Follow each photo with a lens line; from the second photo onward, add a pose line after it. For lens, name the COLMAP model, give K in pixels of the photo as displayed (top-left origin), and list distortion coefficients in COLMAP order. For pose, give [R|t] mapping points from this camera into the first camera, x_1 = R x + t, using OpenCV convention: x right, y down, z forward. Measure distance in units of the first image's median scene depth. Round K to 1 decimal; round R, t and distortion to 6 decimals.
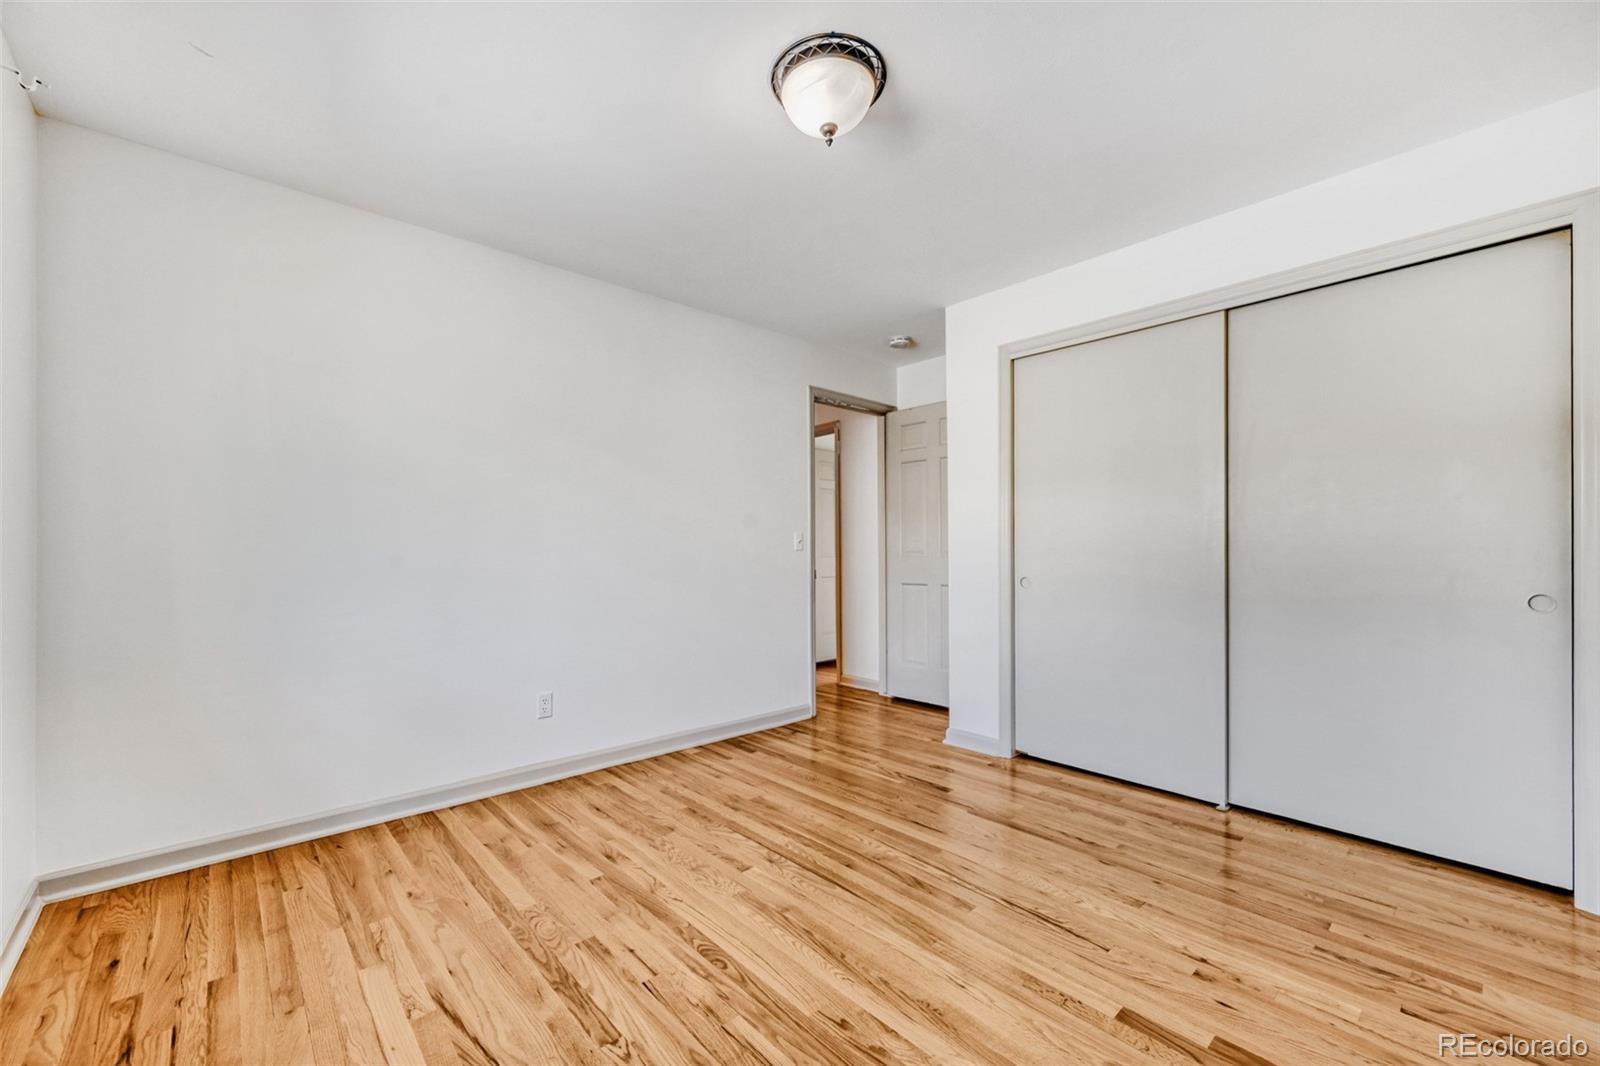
lens RADIAL K [[633.3, 0, 800.4], [0, 633.3, 535.9], [0, 0, 1]] dist [0.000667, 0.000288]
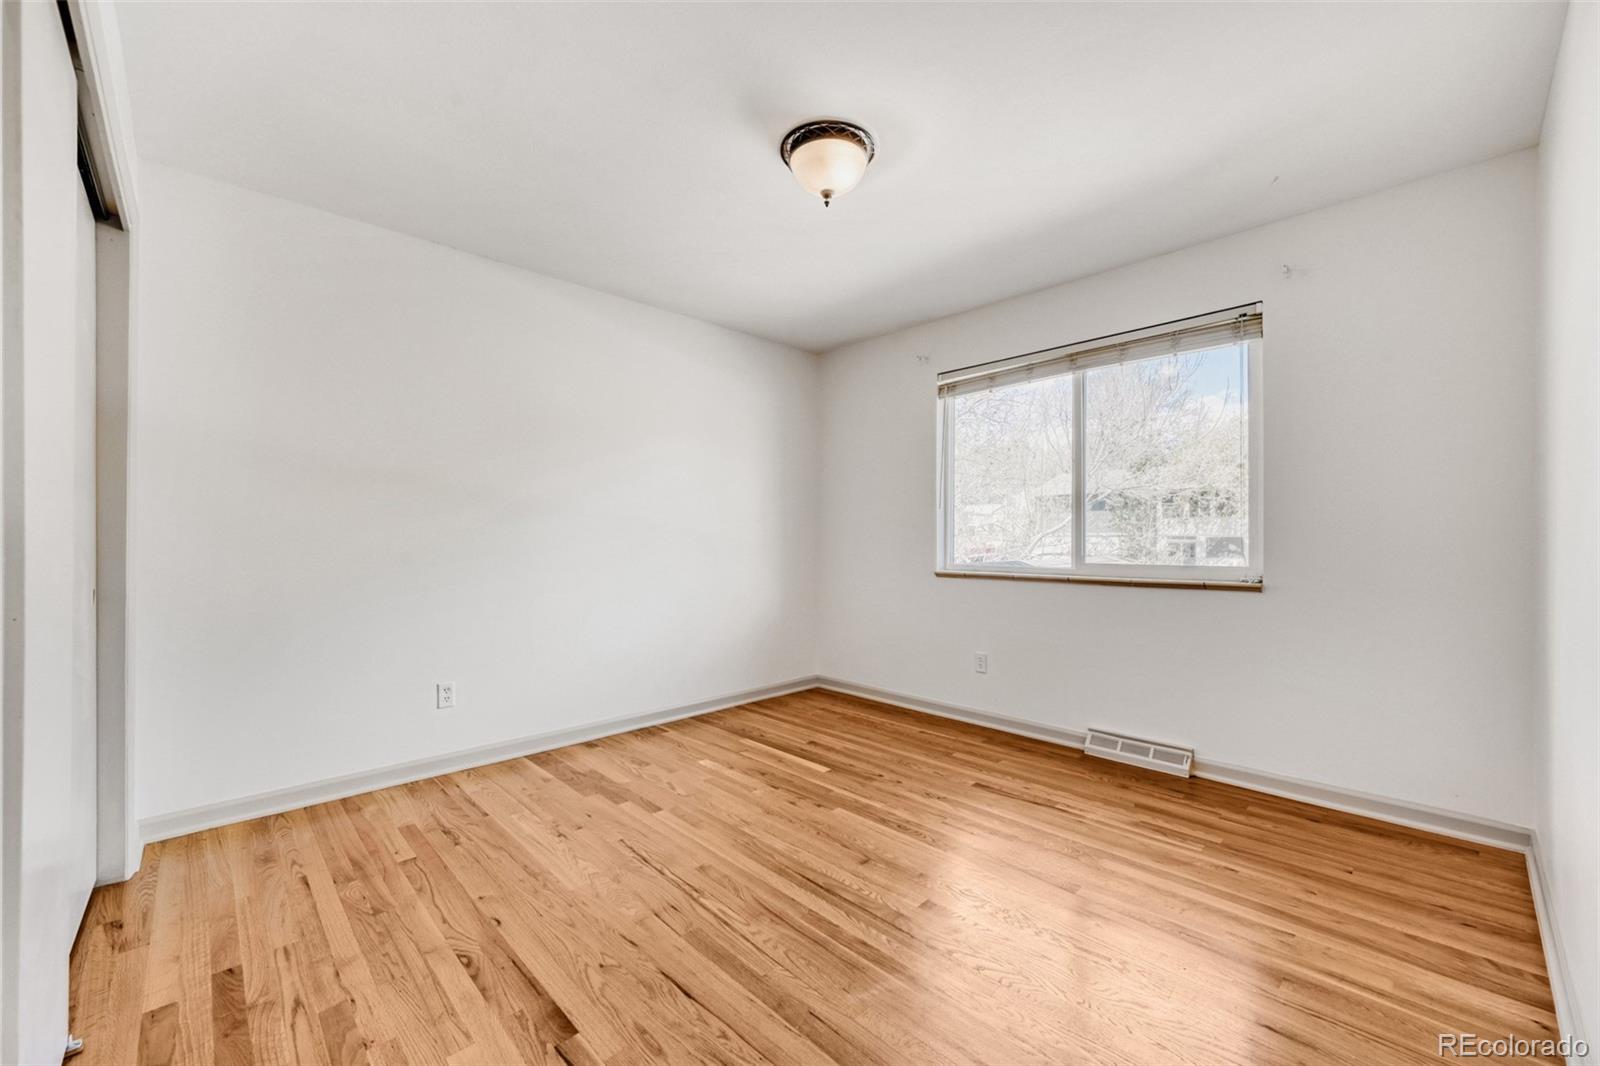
lens RADIAL K [[633.3, 0, 800.4], [0, 633.3, 535.9], [0, 0, 1]] dist [0.000667, 0.000288]
pose [[-0.999776, 0.003081, -0.020930, 0.114734], [0.003578, 0.999711, -0.023775, 0.039575], [0.020850, -0.023844, -0.999498, 2.083956]]
